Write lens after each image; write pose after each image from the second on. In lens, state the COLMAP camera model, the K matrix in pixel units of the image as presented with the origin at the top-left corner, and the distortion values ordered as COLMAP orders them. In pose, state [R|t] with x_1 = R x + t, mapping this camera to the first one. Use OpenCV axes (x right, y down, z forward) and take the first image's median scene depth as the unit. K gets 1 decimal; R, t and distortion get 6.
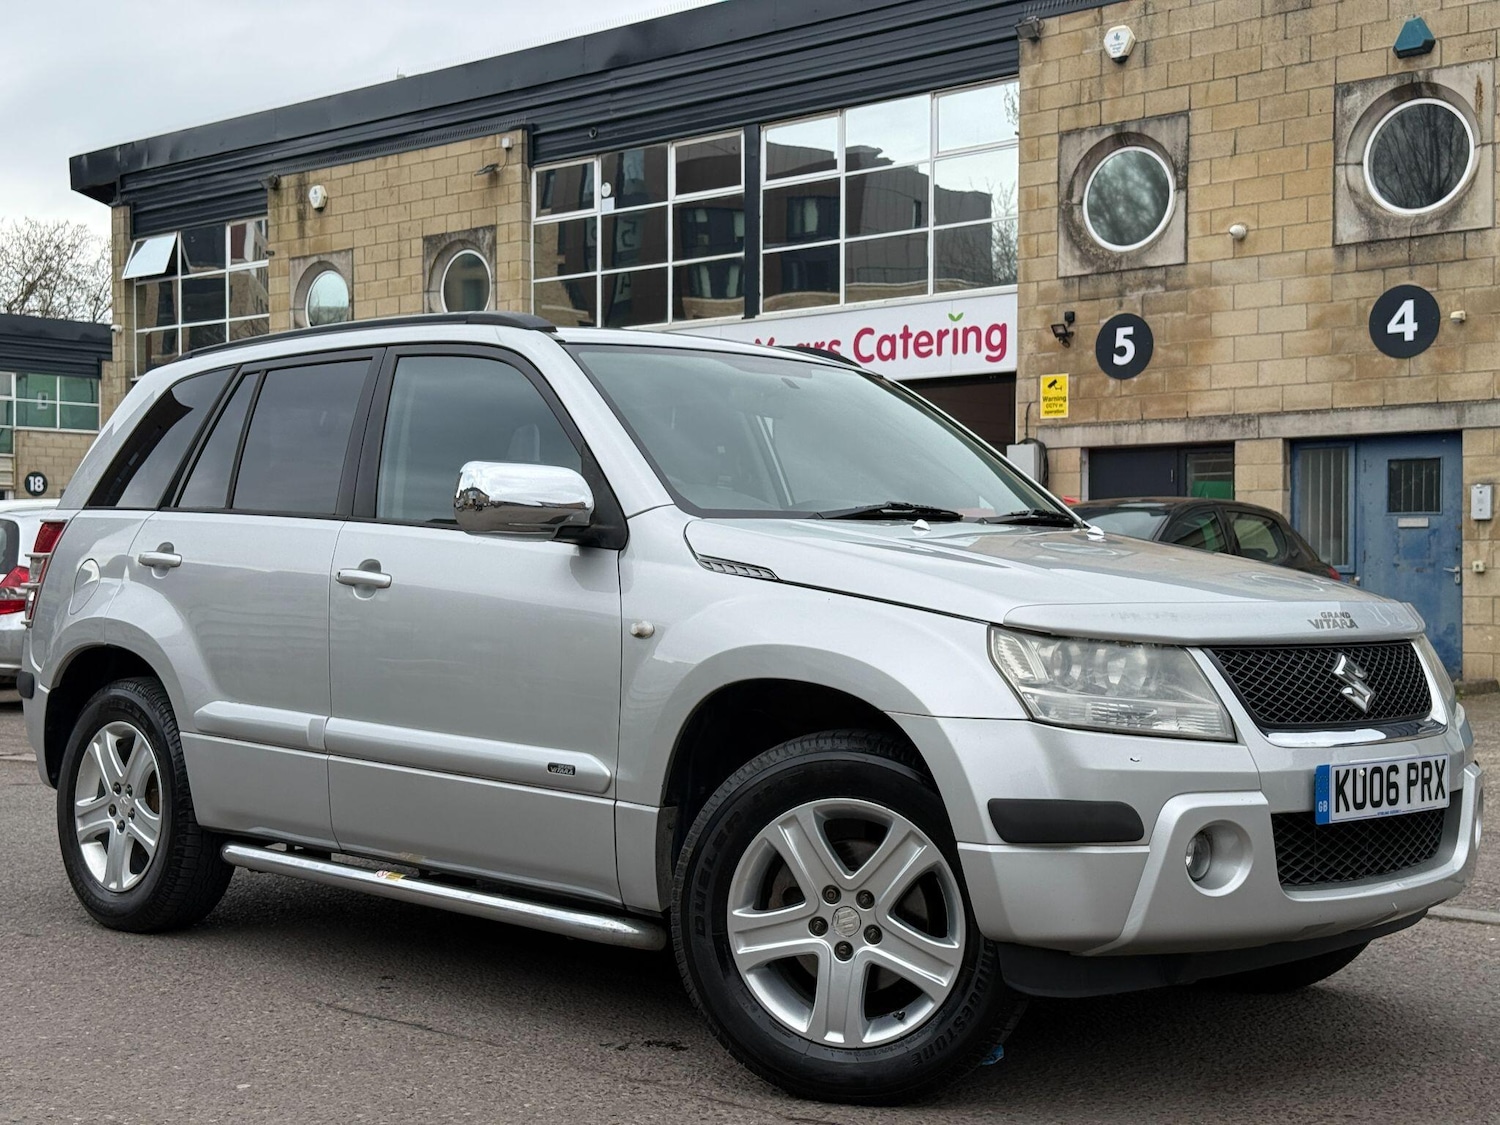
lens RADIAL K [[2104.1, 0, 756.9], [0, 2104.1, 579.1], [0, 0, 1]] dist [0.096935, 0.000000]
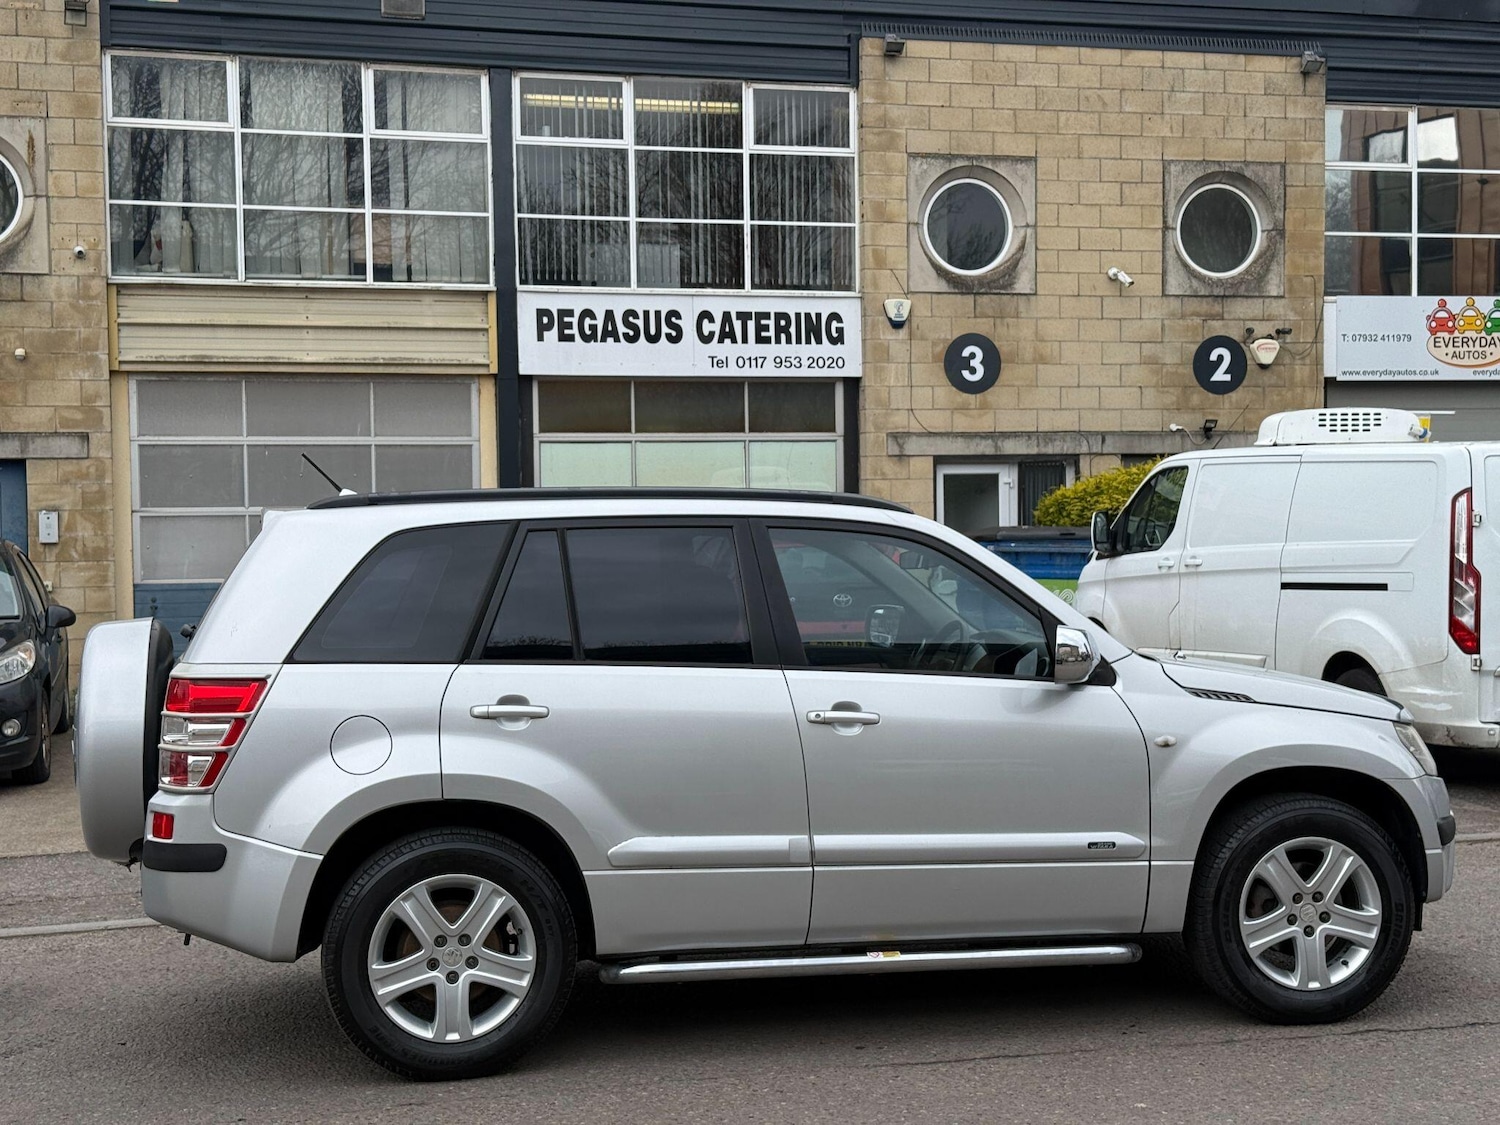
lens RADIAL K [[2104.1, 0, 739.1], [0, 2104.1, 571.4], [0, 0, 1]] dist [0.096935, 0.000000]
pose [[0.539338, -0.031137, 0.841513, -1.084597], [0.016815, 0.999515, 0.026206, -0.103140], [-0.841921, 0.000016, 0.539600, 0.343710]]
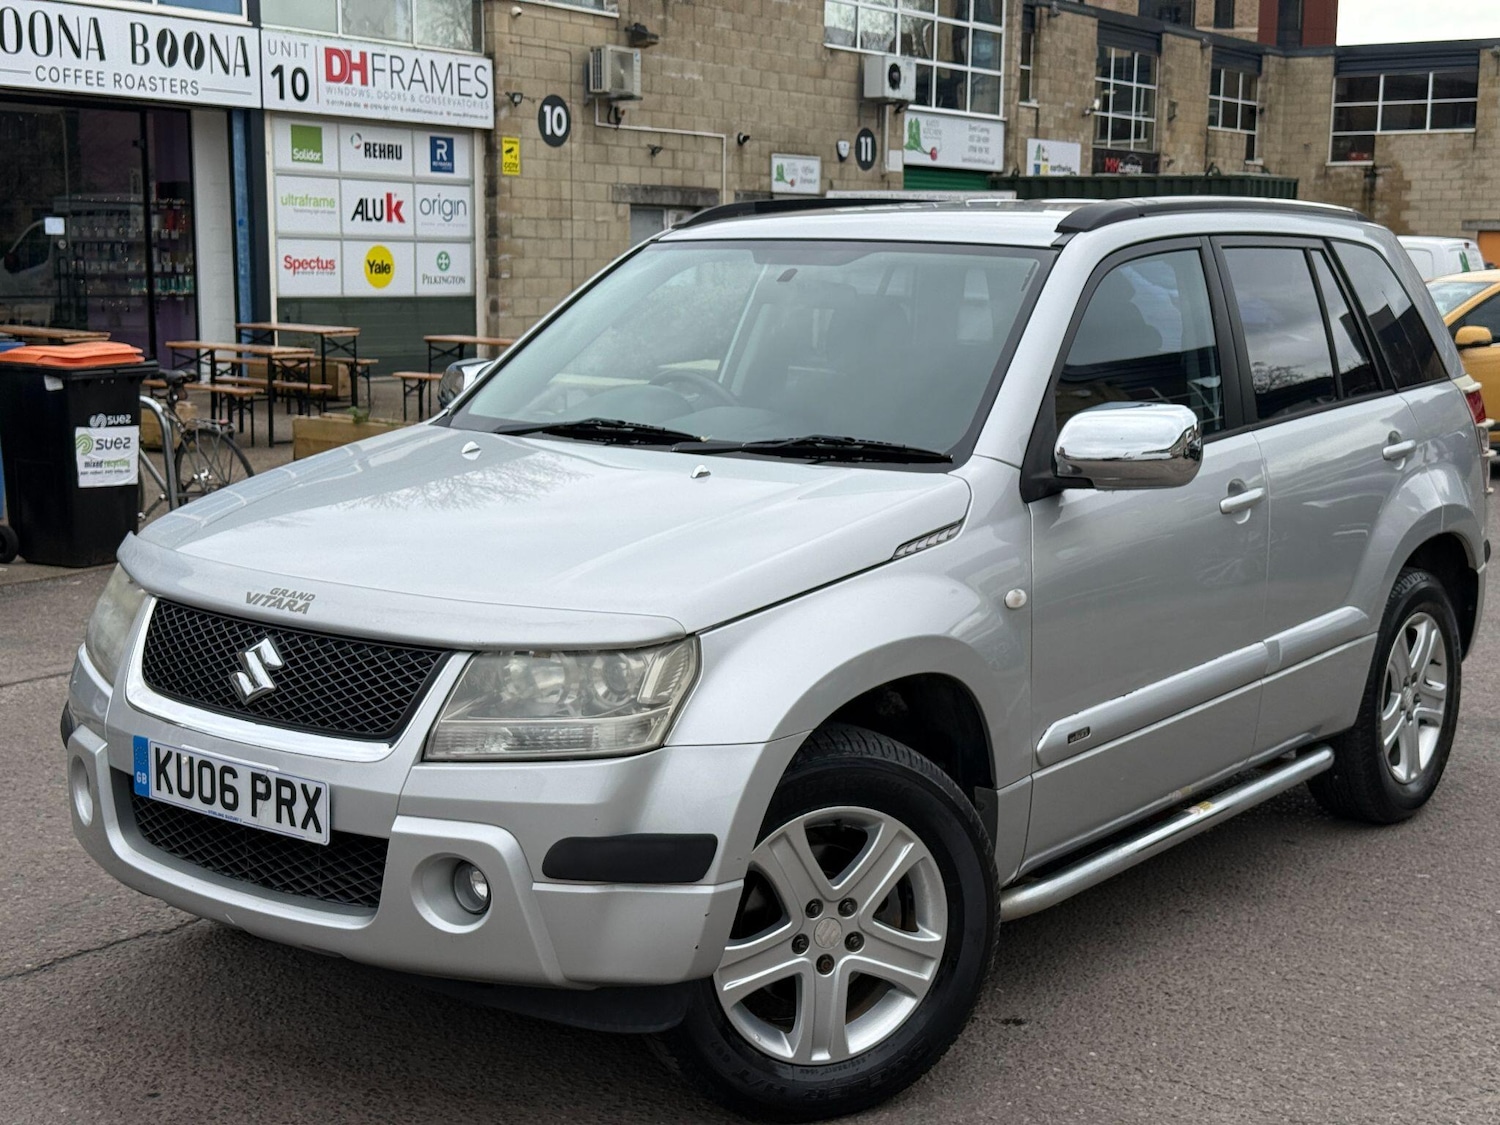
lens RADIAL K [[2104.1, 0, 720.8], [0, 2104.1, 590.8], [0, 0, 1]] dist [0.096935, 0.000000]
pose [[0.117135, 0.156963, -0.980633, 0.843095], [-0.011508, 0.987579, 0.156700, -0.090760], [0.993049, -0.007070, 0.117487, 0.782493]]
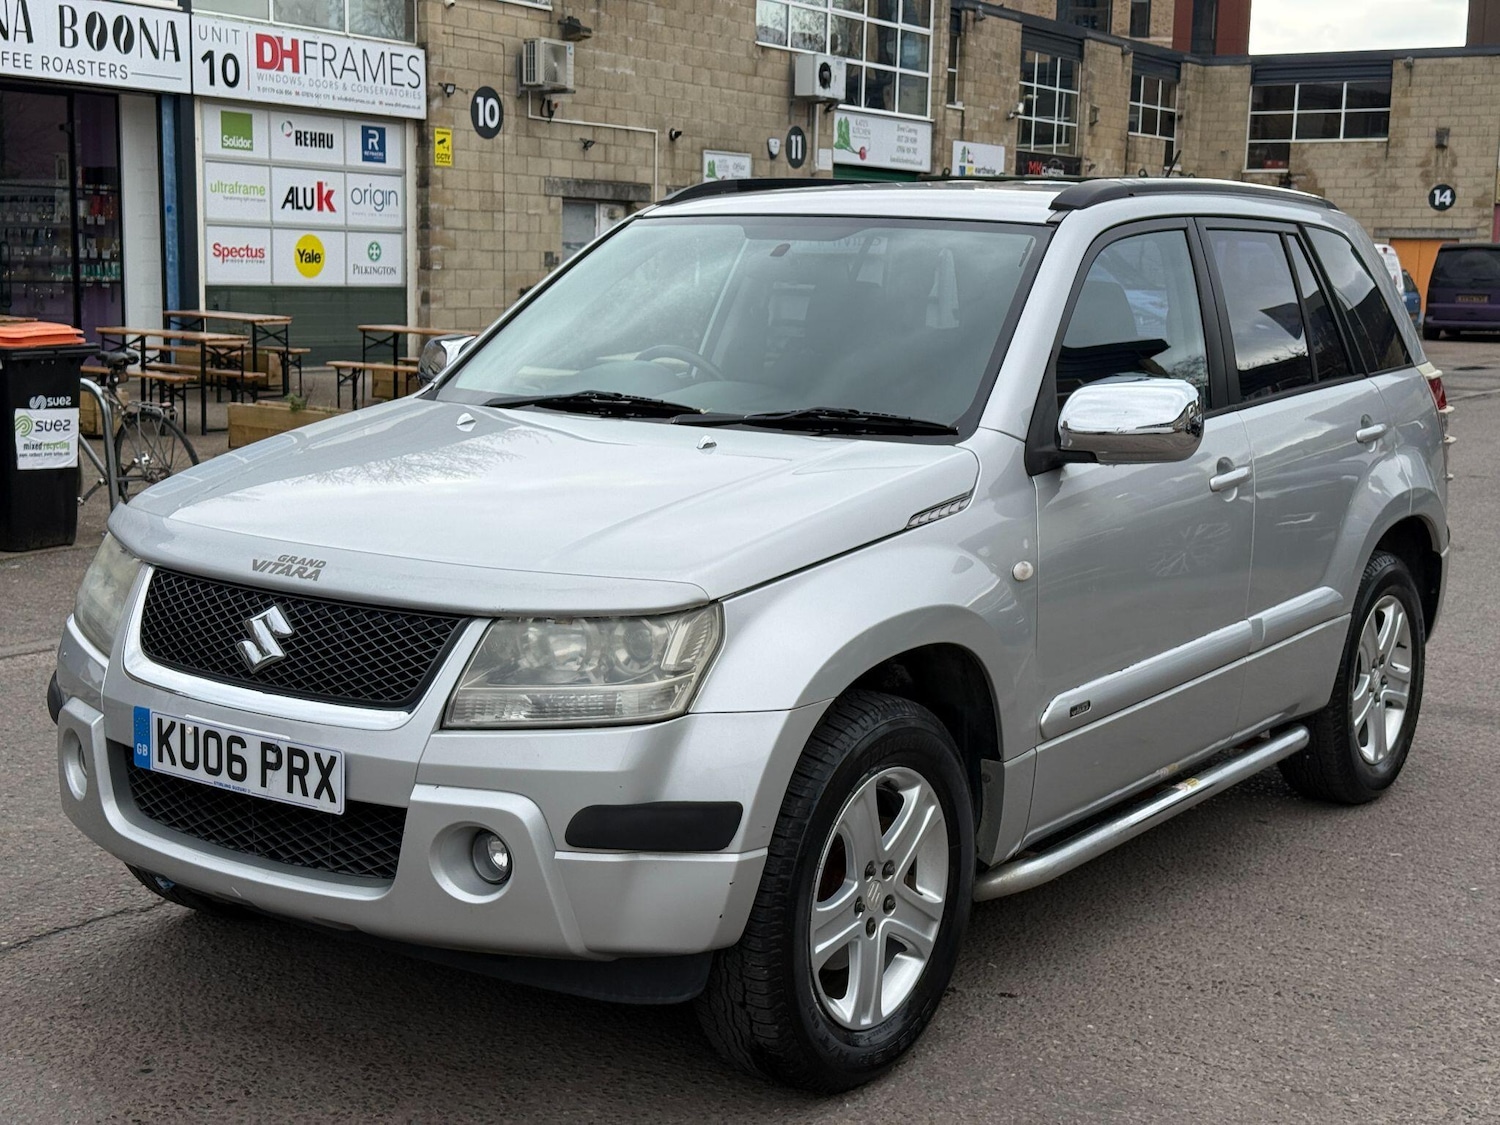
lens RADIAL K [[2104.1, 0, 748.5], [0, 2104.1, 563.4], [0, 0, 1]] dist [0.096935, 0.000000]
pose [[0.168129, 0.145276, -0.975001, 0.837165], [-0.023498, 0.989390, 0.143368, -0.080729], [0.985485, -0.001194, 0.169759, 0.752904]]
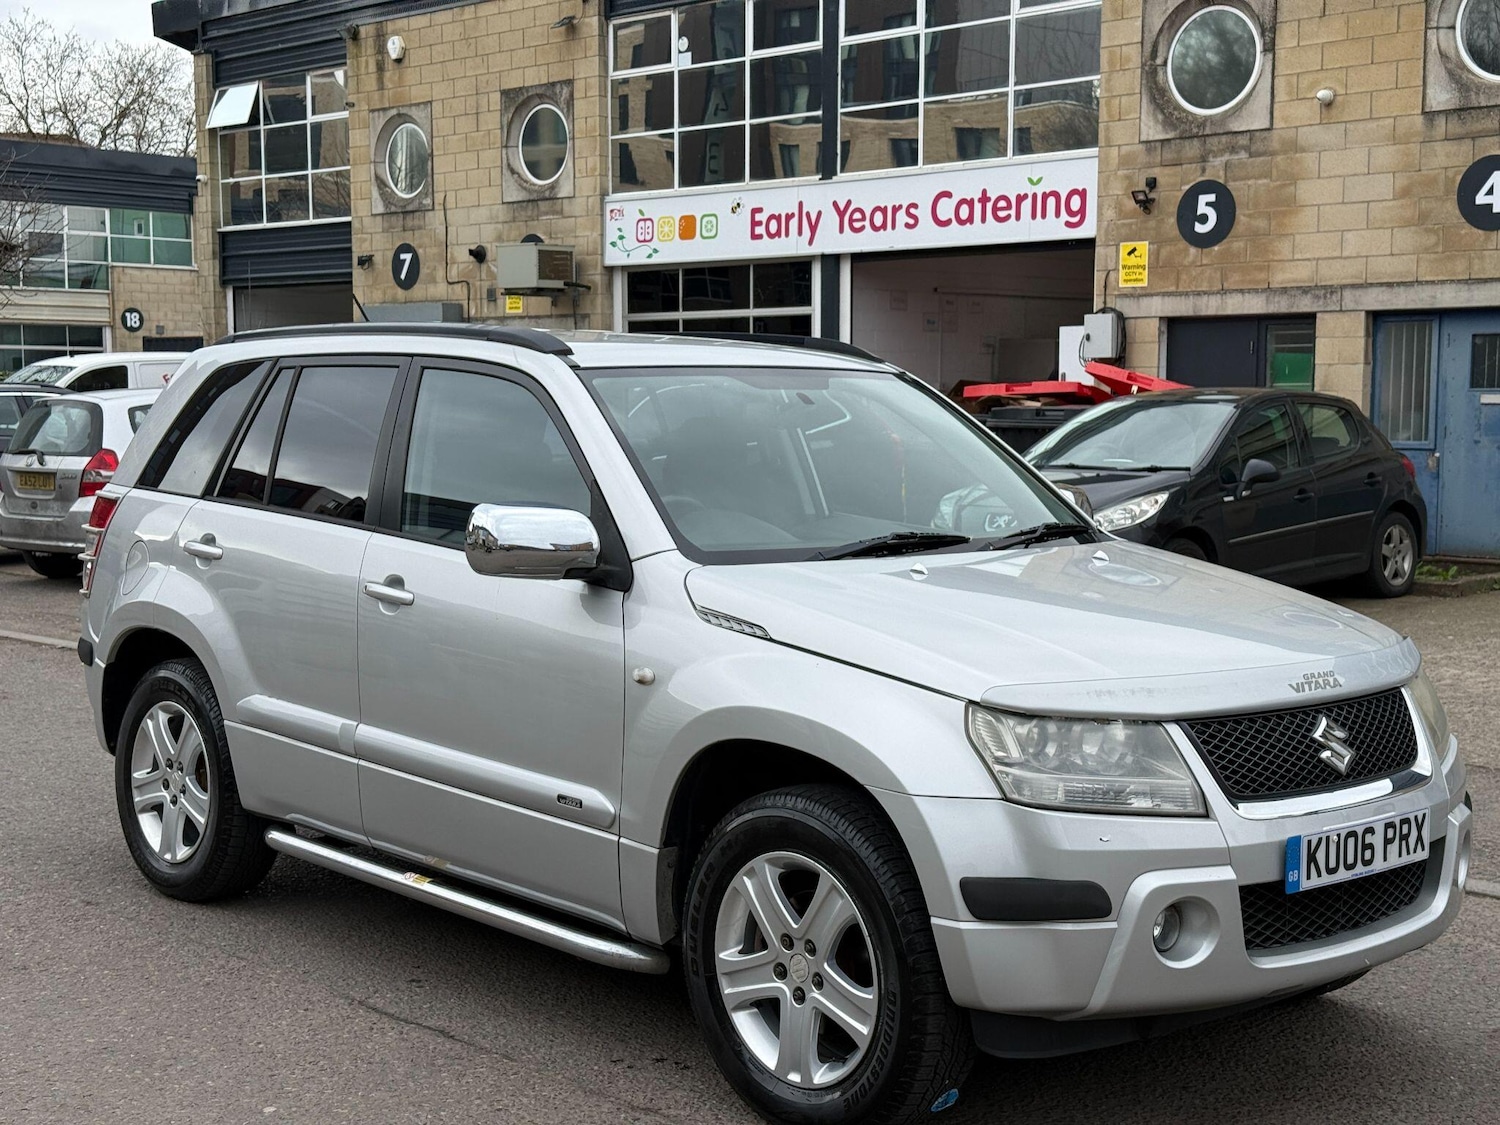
lens RADIAL K [[2104.1, 0, 744.6], [0, 2104.1, 583.5], [0, 0, 1]] dist [0.096935, 0.000000]
pose [[0.998694, 0.005990, -0.050734, 0.035414], [-0.001448, 0.996022, 0.089096, -0.085488], [0.051065, -0.088906, 0.994730, -0.017820]]
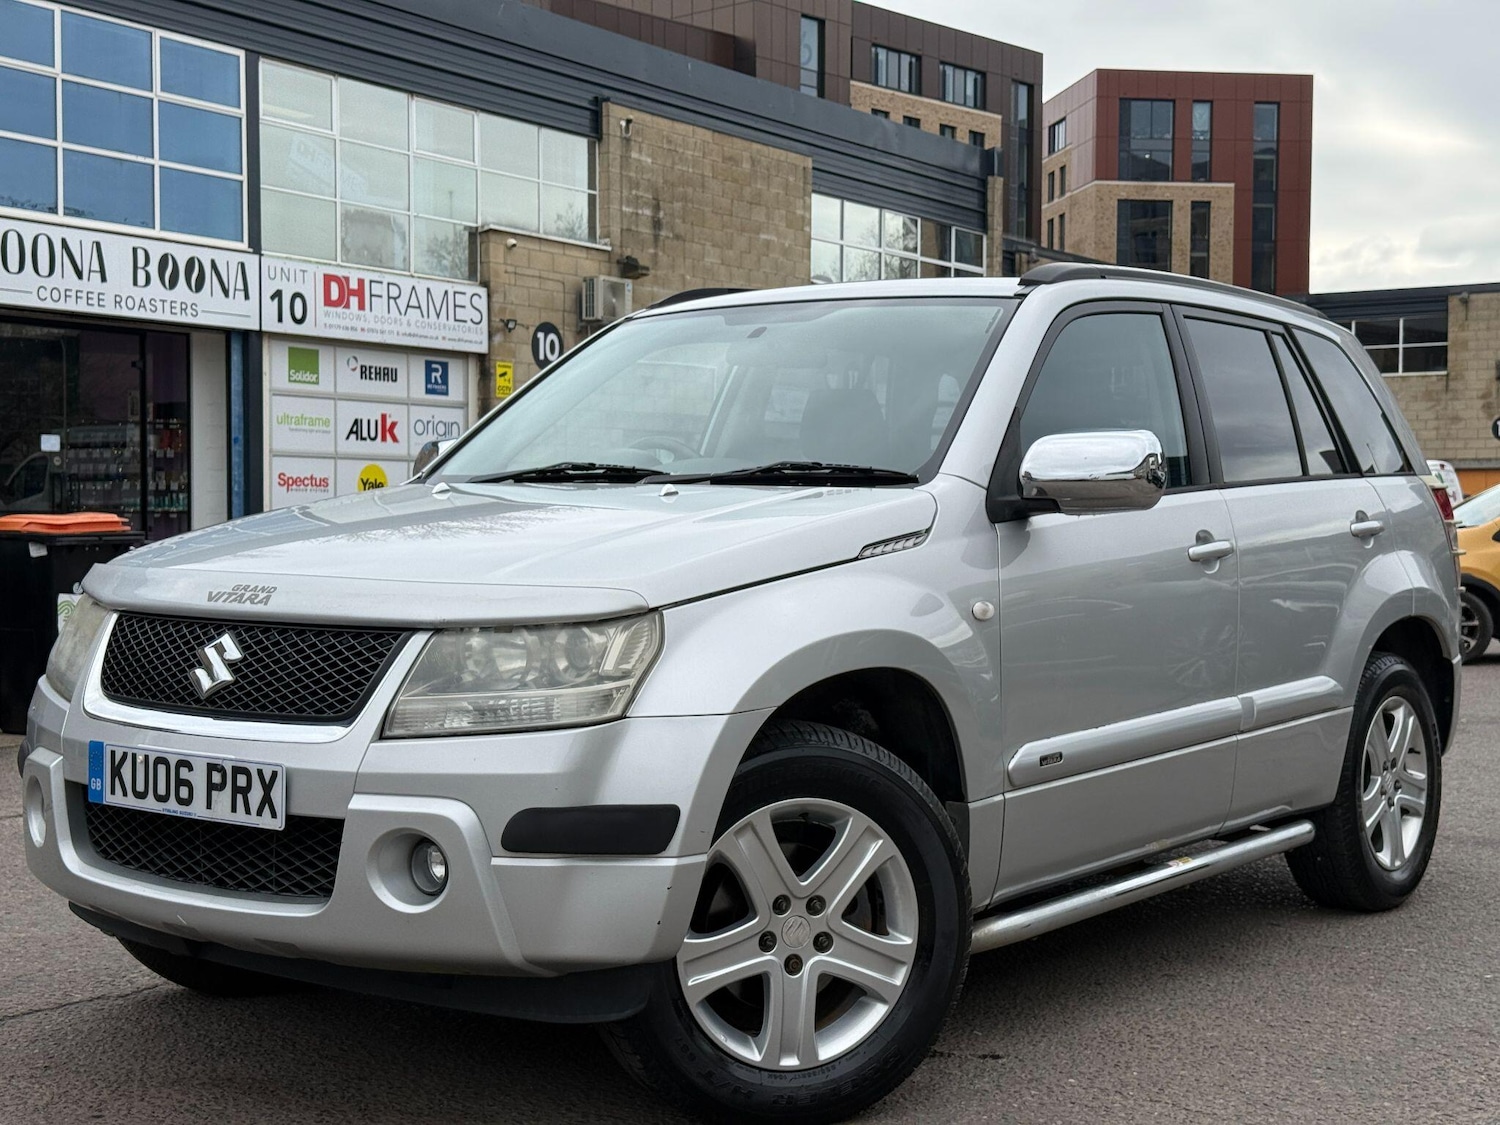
lens RADIAL K [[2104.1, 0, 742.5], [0, 2104.1, 585.6], [0, 0, 1]] dist [0.096935, 0.000000]
pose [[0.129818, 0.033004, -0.990988, 0.850391], [-0.007308, 0.999451, 0.032329, -0.010386], [0.991511, 0.003045, 0.129988, 0.791894]]
